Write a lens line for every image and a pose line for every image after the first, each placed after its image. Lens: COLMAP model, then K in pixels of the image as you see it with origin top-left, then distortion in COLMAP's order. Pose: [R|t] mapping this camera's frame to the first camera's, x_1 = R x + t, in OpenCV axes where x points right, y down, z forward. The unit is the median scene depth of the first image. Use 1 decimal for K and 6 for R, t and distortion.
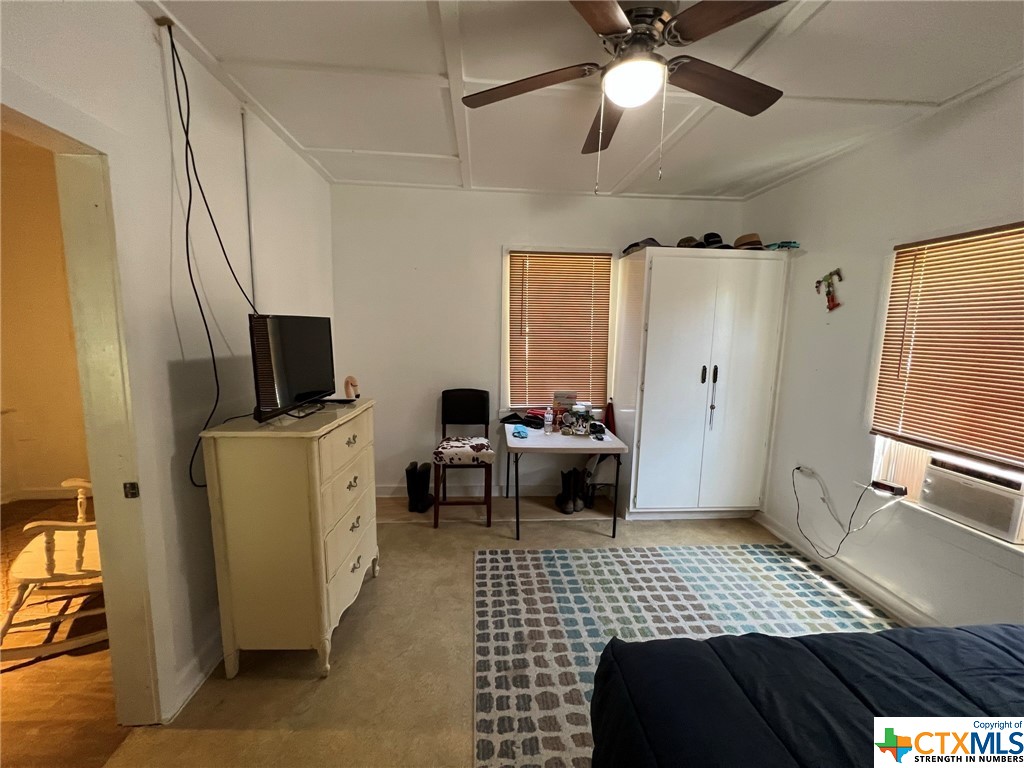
lens RADIAL K [[411.5, 0, 512.9], [0, 411.5, 387.3], [0, 0, 1]] dist [-0.000704, 0.000968]
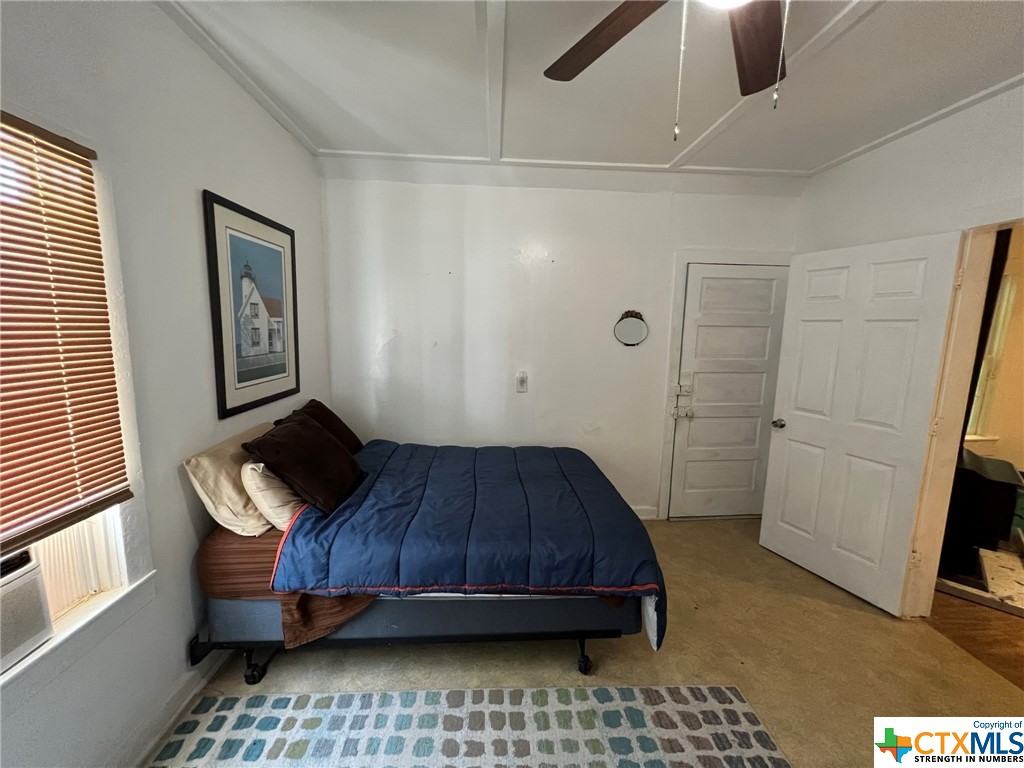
lens RADIAL K [[411.5, 0, 513.1], [0, 411.5, 381.8], [0, 0, 1]] dist [-0.000704, 0.000968]
pose [[-0.998819, -0.042812, 0.022970, 0.437079], [-0.035009, 0.962019, 0.270727, -0.188951], [-0.033688, 0.269603, -0.962382, 1.334231]]
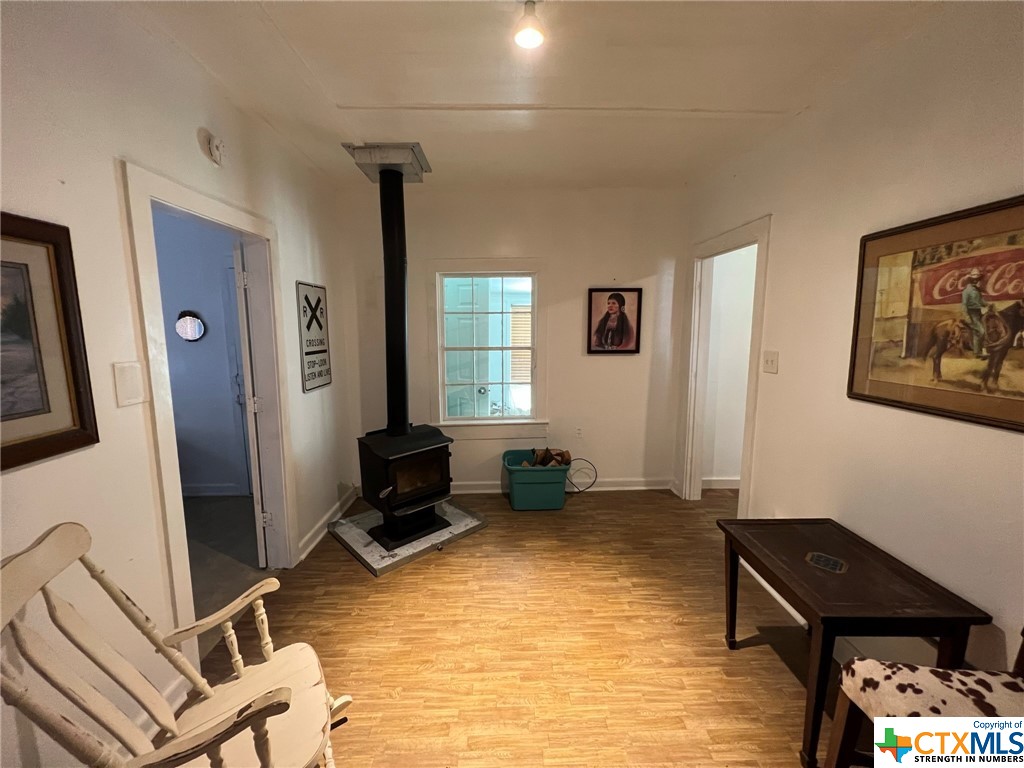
lens RADIAL K [[411.5, 0, 510.0], [0, 411.5, 378.9], [0, 0, 1]] dist [-0.000704, 0.000968]
pose [[-0.997631, -0.031880, 0.060959, -1.476369], [-0.014561, 0.963918, 0.265800, -0.251684], [-0.067233, 0.264283, -0.962099, 1.449961]]
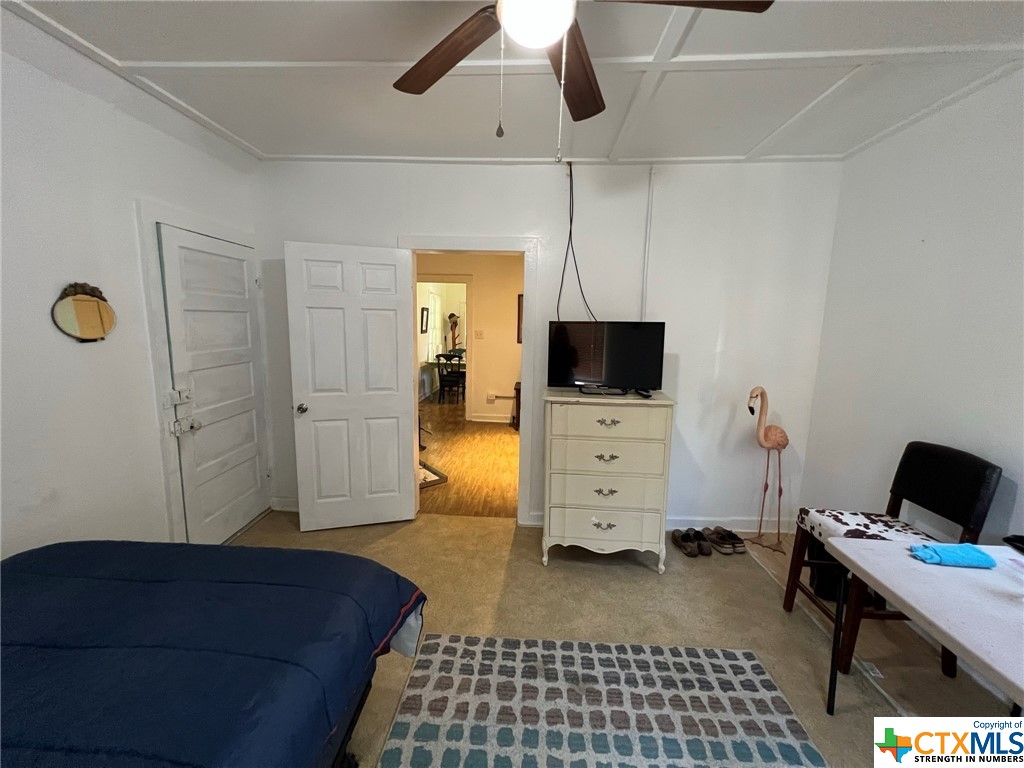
lens RADIAL K [[411.5, 0, 506.2], [0, 411.5, 381.6], [0, 0, 1]] dist [-0.000704, 0.000968]
pose [[-0.136897, 0.119252, -0.983381, 0.848159], [-0.162583, 0.976560, 0.141058, -0.112225], [0.977152, 0.179191, -0.114300, 0.832762]]
